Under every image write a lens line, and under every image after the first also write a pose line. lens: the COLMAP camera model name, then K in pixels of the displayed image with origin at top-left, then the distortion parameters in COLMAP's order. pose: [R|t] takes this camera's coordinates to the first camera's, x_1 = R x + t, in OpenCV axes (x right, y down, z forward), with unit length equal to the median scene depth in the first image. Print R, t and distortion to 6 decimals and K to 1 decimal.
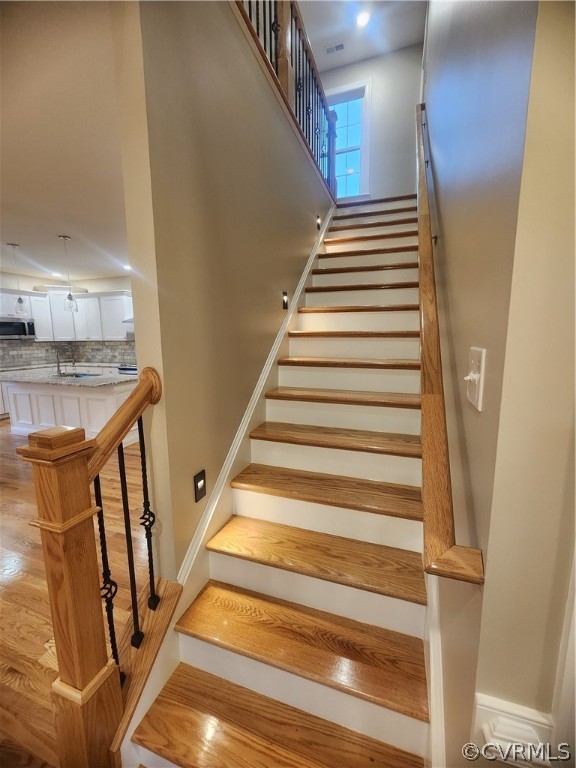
lens RADIAL K [[316.6, 0, 280.6], [0, 316.6, 381.4], [0, 0, 1]] dist [-0.001951, -0.000861]
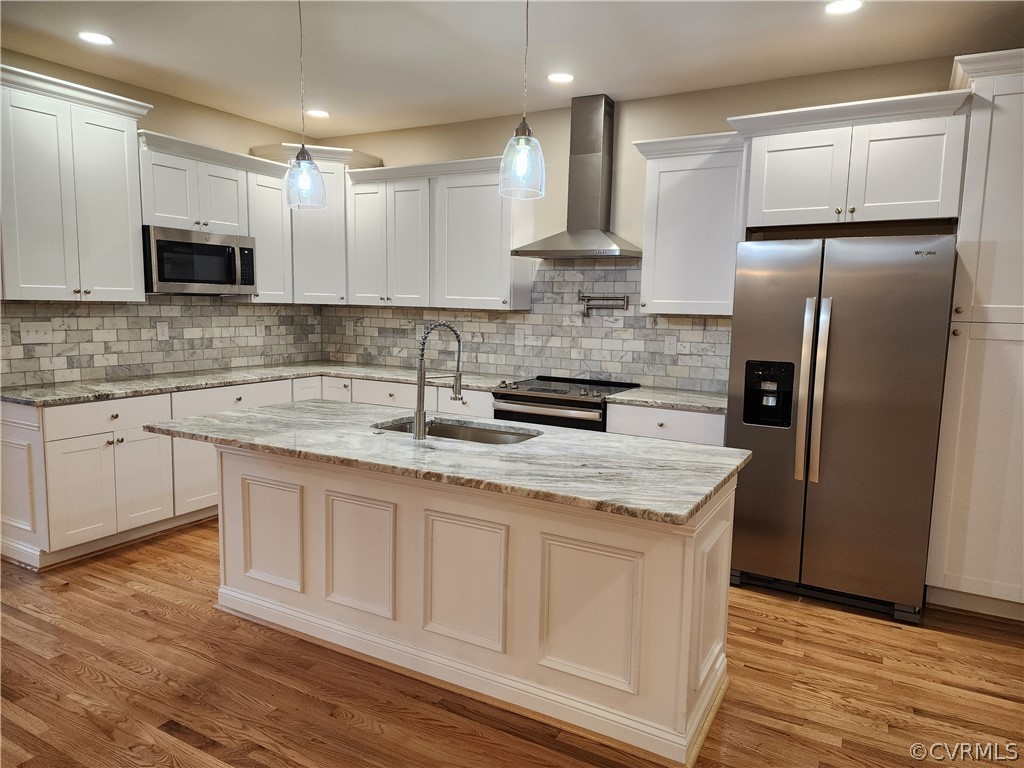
lens RADIAL K [[677.9, 0, 511.1], [0, 677.9, 389.7], [0, 0, 1]] dist [0.085955, -0.073897]
pose [[0.987069, 0.049053, -0.152607, -0.357757], [-0.051225, 0.998634, -0.010329, -0.036191], [0.151892, 0.018013, 0.988233, 0.285587]]
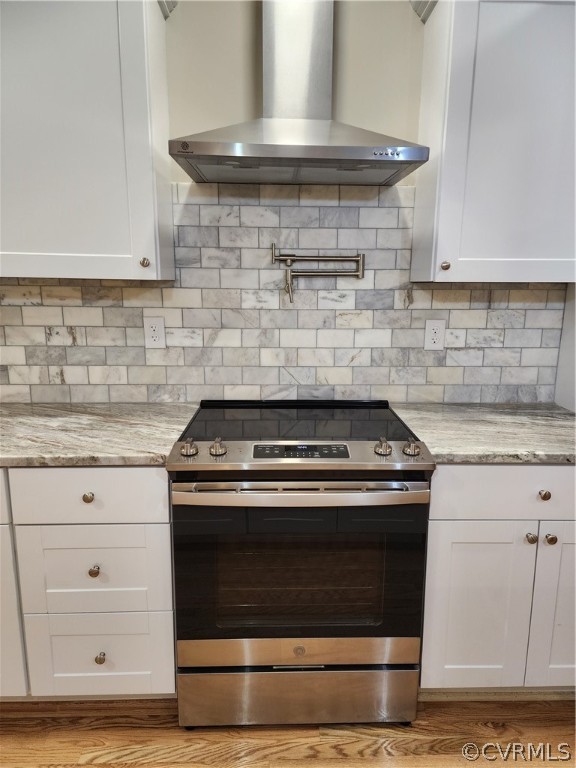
lens RADIAL K [[508.4, 0, 299.4], [0, 508.4, 388.6], [0, 0, 1]] dist [0.085955, -0.073897]
pose [[0.923294, -0.060504, 0.379299, -0.502009], [0.037990, 0.997058, 0.066571, -0.085222], [-0.382211, -0.047055, 0.922876, 0.704161]]
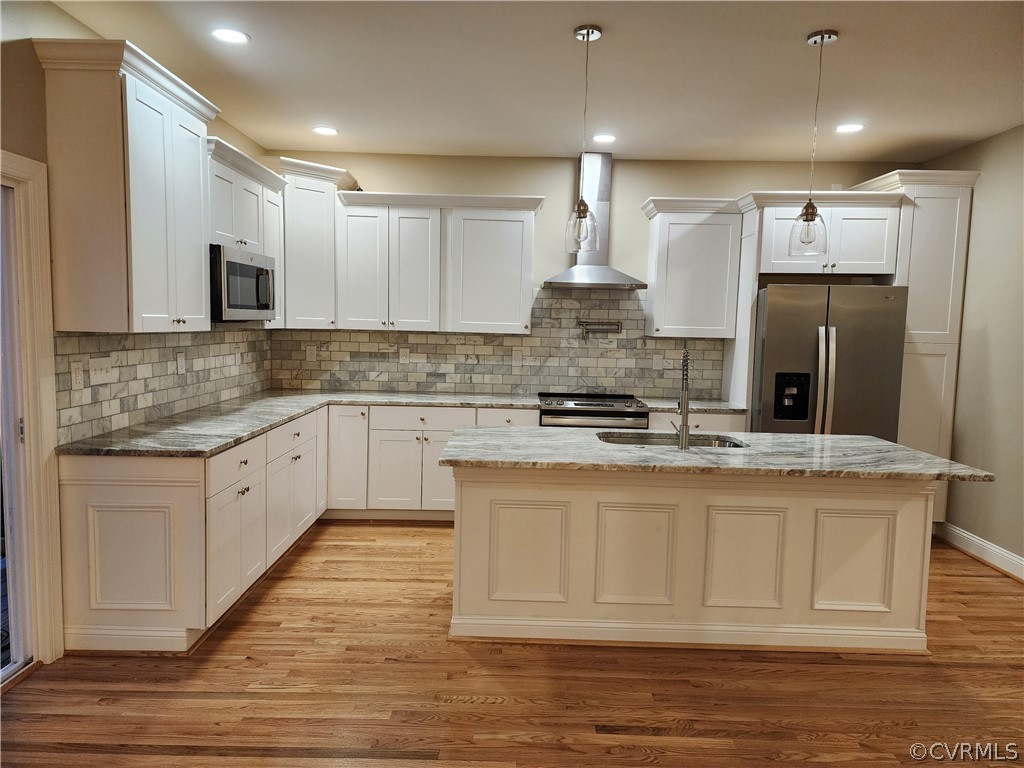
lens RADIAL K [[677.9, 0, 510.3], [0, 677.9, 388.4], [0, 0, 1]] dist [0.085955, -0.073897]
pose [[0.940515, -0.003420, 0.339736, -0.745700], [0.017532, 0.999106, -0.038479, -0.034756], [-0.339301, 0.042147, 0.939733, 0.262675]]
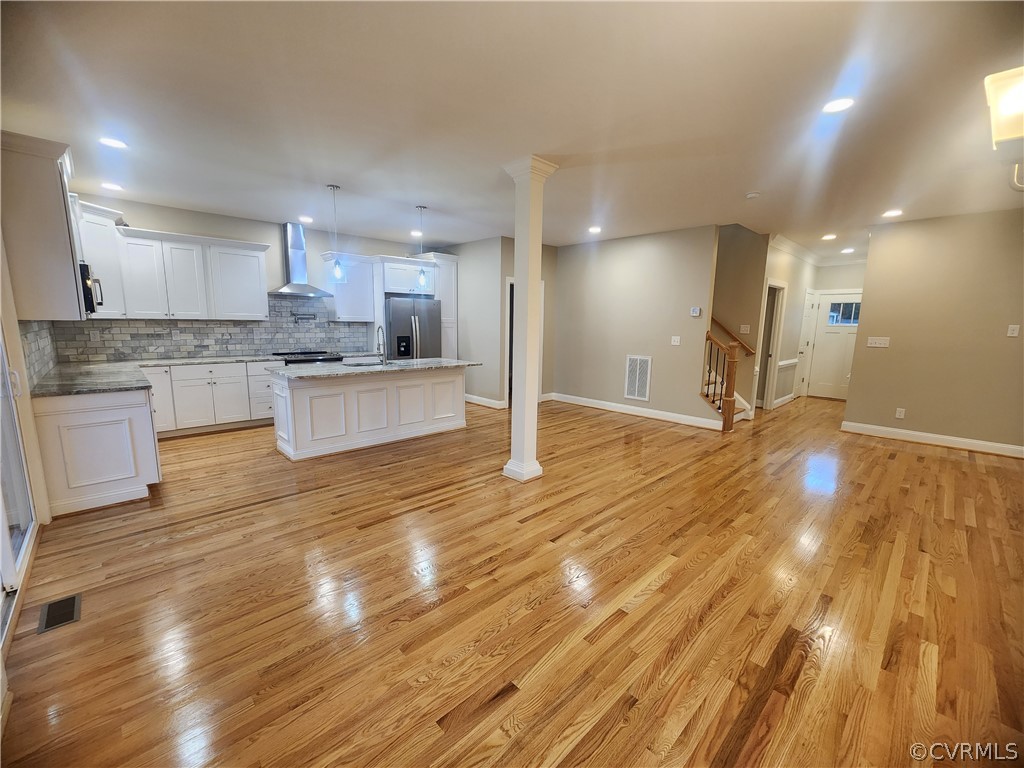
lens RADIAL K [[422.2, 0, 510.2], [0, 422.2, 387.2], [0, 0, 1]] dist [-0.001951, -0.000861]
pose [[0.443431, -0.123084, 0.887817, -1.026575], [0.106369, 0.990753, 0.084228, -0.009876], [-0.889975, 0.057087, 0.452422, 0.149701]]
